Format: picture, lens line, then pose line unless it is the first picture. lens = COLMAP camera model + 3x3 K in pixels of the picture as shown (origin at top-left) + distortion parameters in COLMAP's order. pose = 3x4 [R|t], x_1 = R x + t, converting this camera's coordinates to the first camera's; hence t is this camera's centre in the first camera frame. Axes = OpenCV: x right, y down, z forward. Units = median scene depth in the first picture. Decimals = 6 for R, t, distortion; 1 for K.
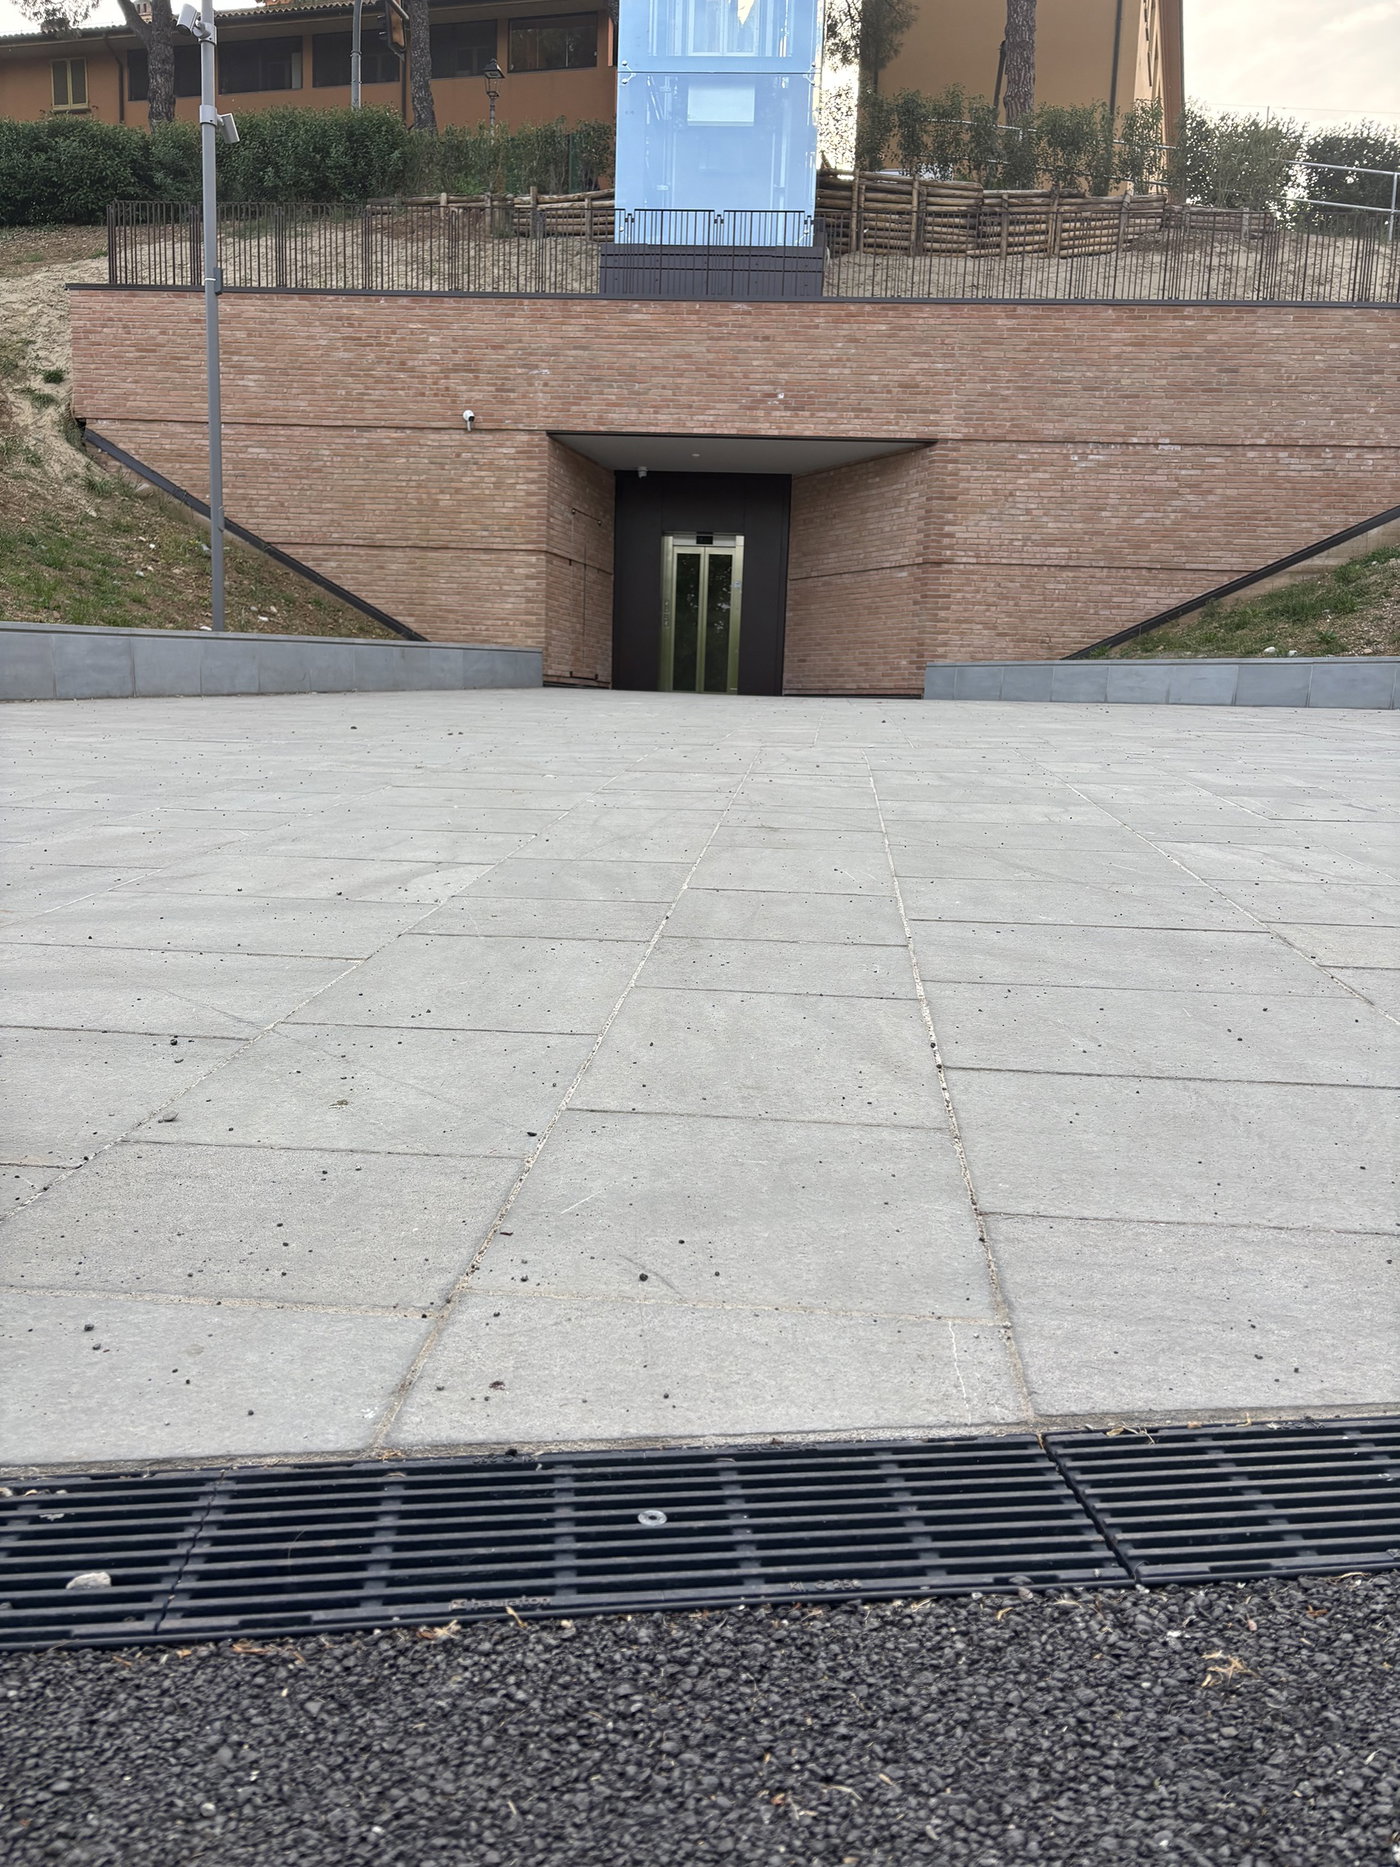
lens RADIAL K [[1391.8, 0, 700.0], [0, 1391.8, 933.5], [0, 0, 1]] dist [0.004322, -0.083111]
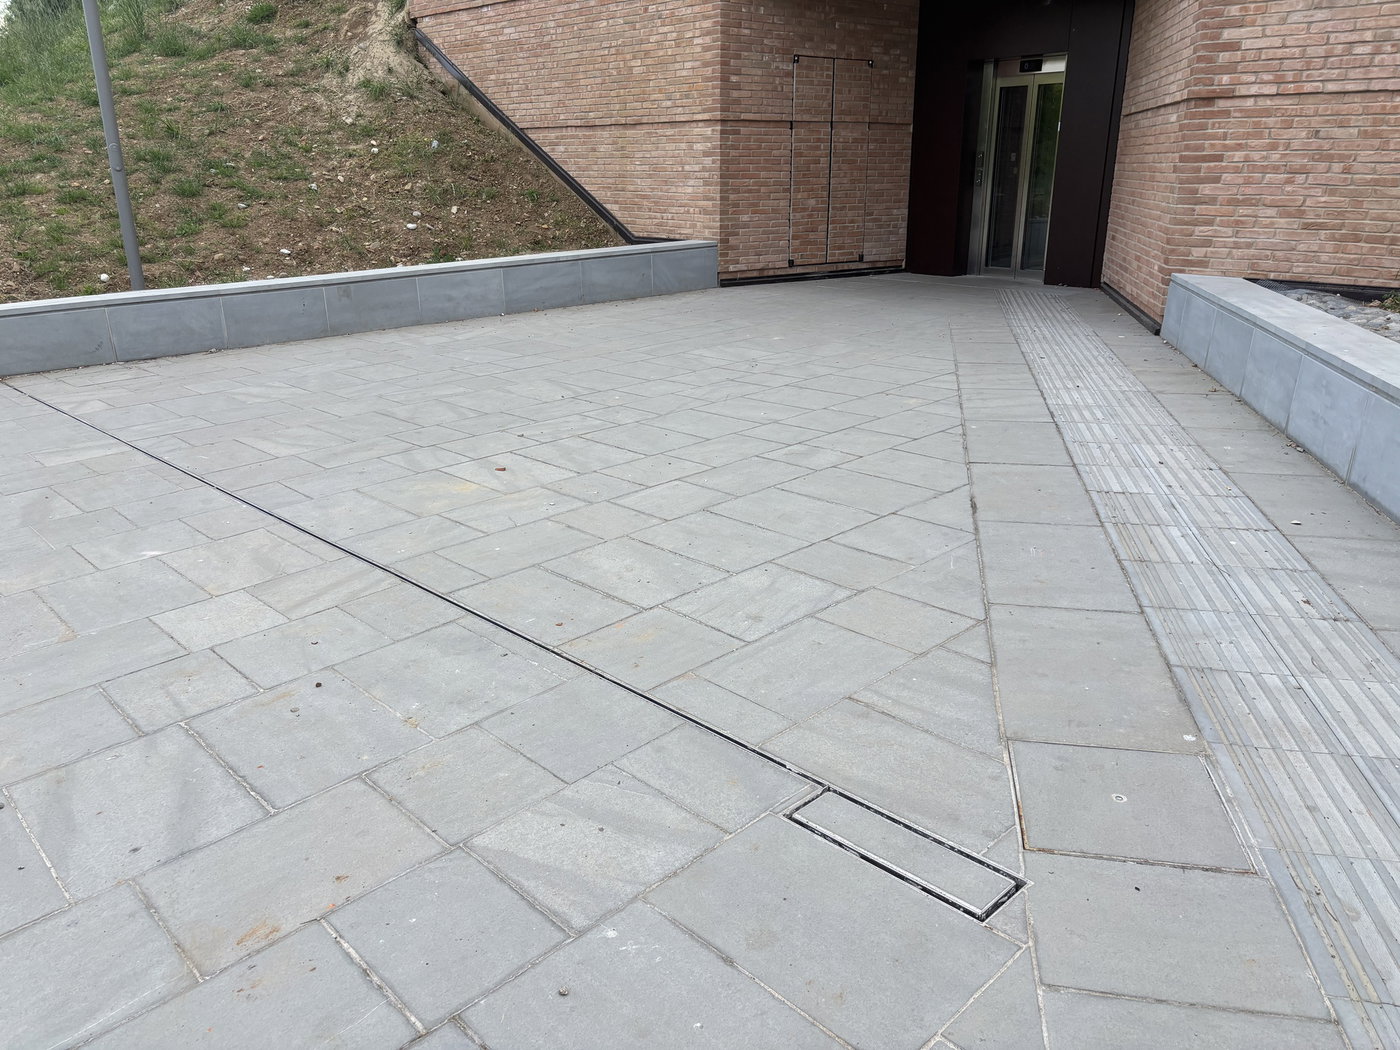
lens RADIAL K [[1045.8, 0, 700.0], [0, 1045.8, 525.0], [0, 0, 1]] dist [-0.008318, -0.009669]
pose [[0.733596, 0.183719, -0.654282, 0.324707], [-0.071266, 0.978254, 0.194783, -0.160016], [0.675839, -0.096263, 0.730736, 0.518086]]
